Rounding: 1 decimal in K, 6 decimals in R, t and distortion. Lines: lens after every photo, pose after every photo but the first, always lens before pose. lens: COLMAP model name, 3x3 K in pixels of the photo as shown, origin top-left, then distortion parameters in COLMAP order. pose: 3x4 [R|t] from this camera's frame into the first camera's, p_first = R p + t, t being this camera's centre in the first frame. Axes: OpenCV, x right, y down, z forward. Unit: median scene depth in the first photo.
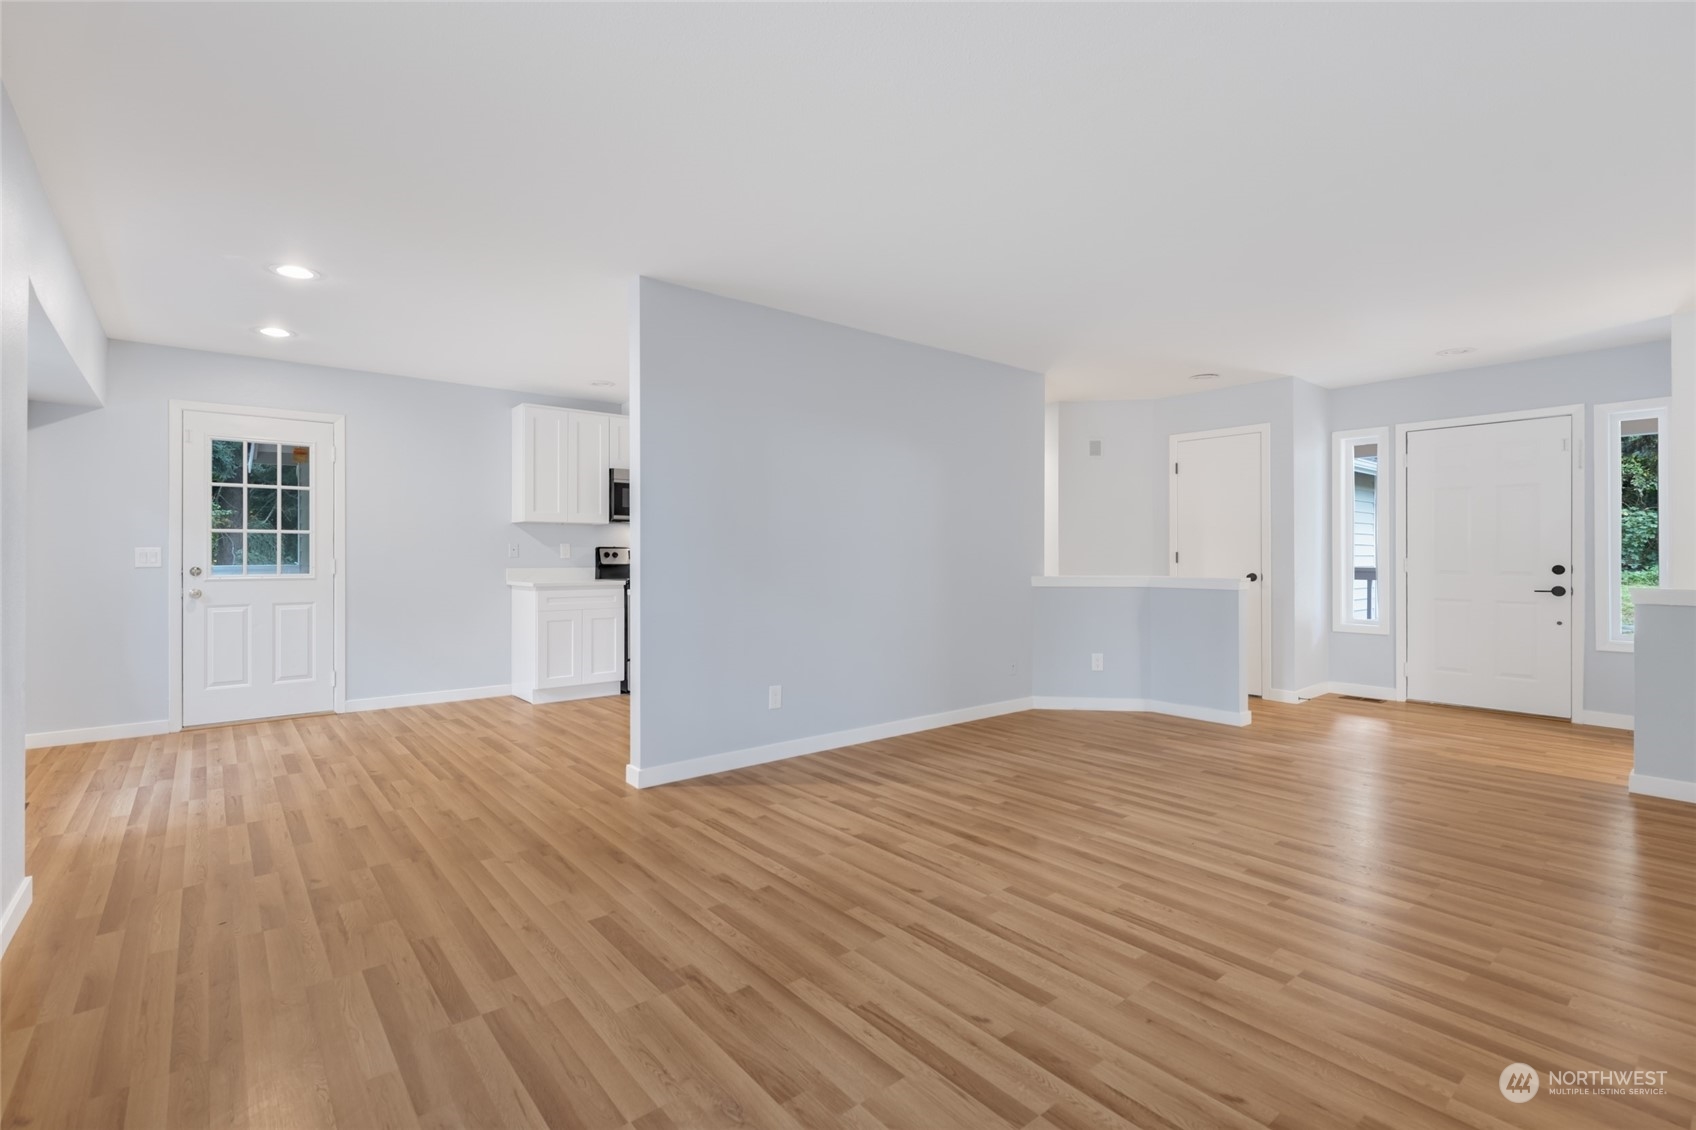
lens RADIAL K [[775.2, 0, 844.6], [0, 775.2, 554.0], [0, 0, 1]] dist [0.003505, -0.000657]
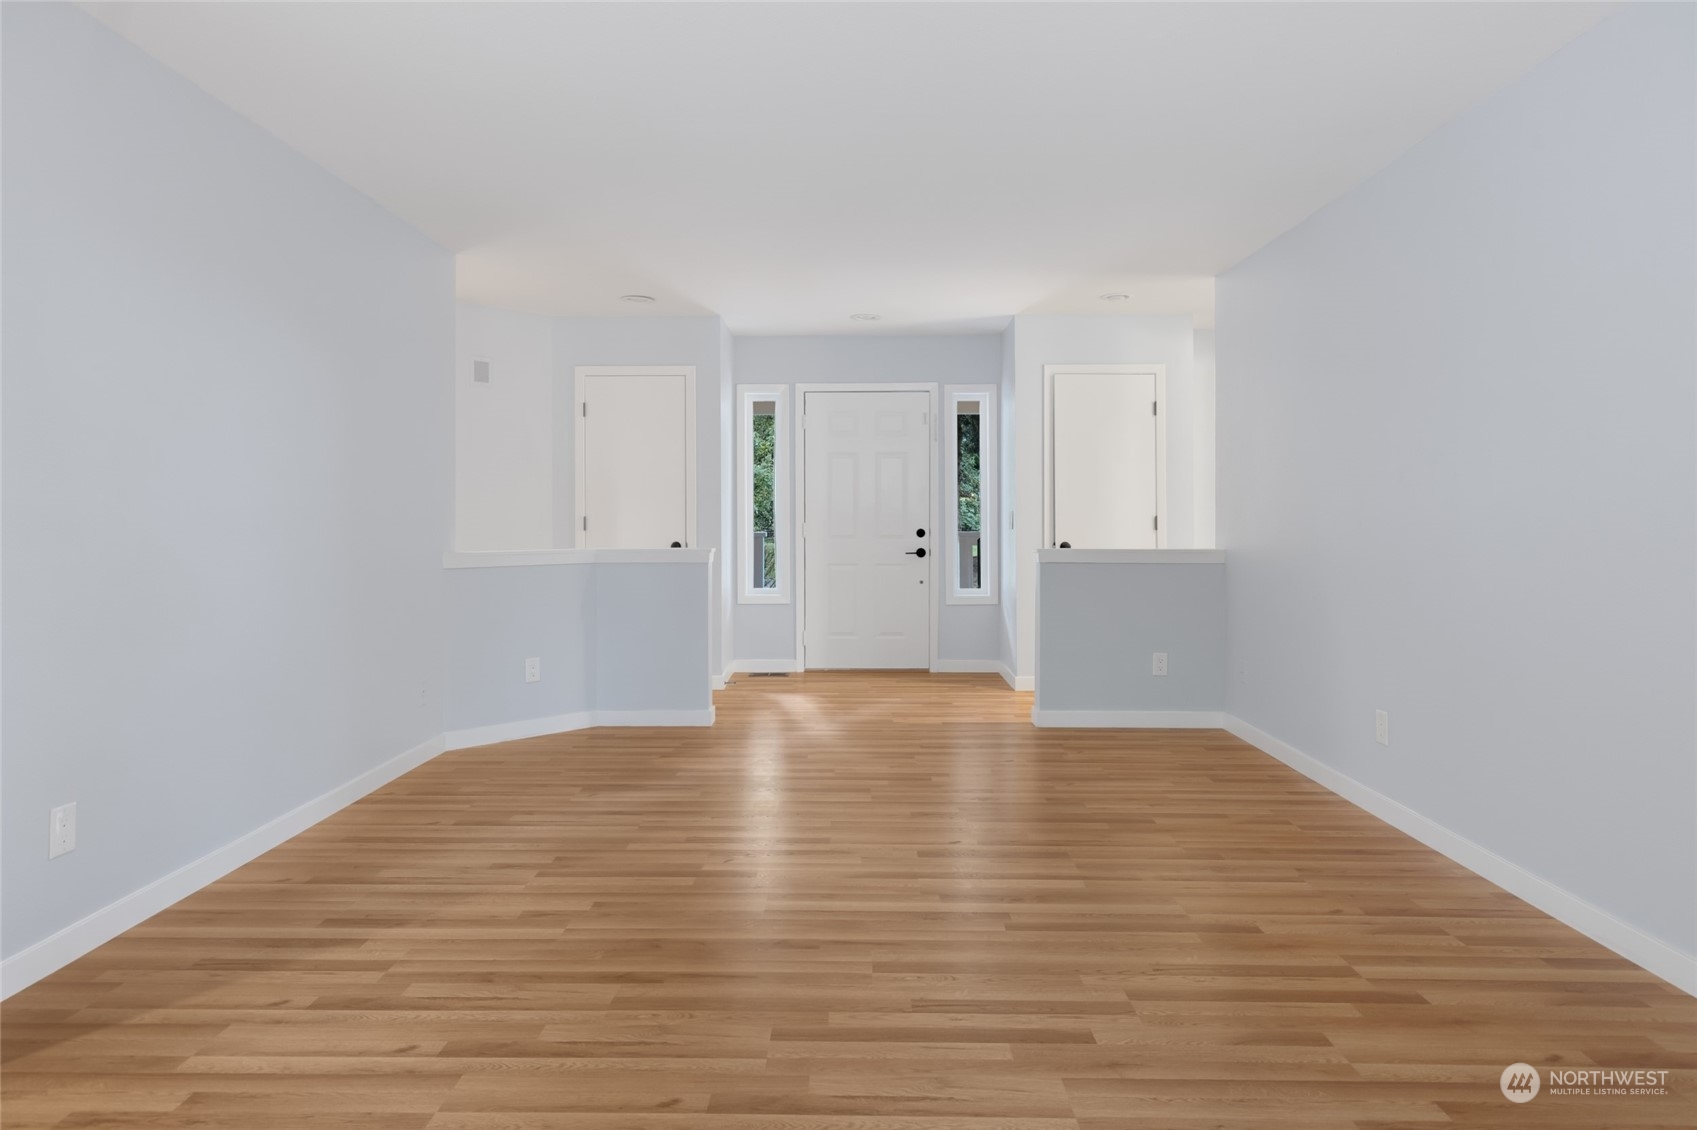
lens RADIAL K [[968.3, 0, 834.5], [0, 968.3, 515.9], [0, 0, 1]] dist [0.005433, -0.001427]
pose [[0.646404, -0.000283, 0.762995, -0.267661], [0.001019, 0.999999, -0.000492, -0.003967], [-0.762995, 0.001096, 0.646404, 0.304857]]
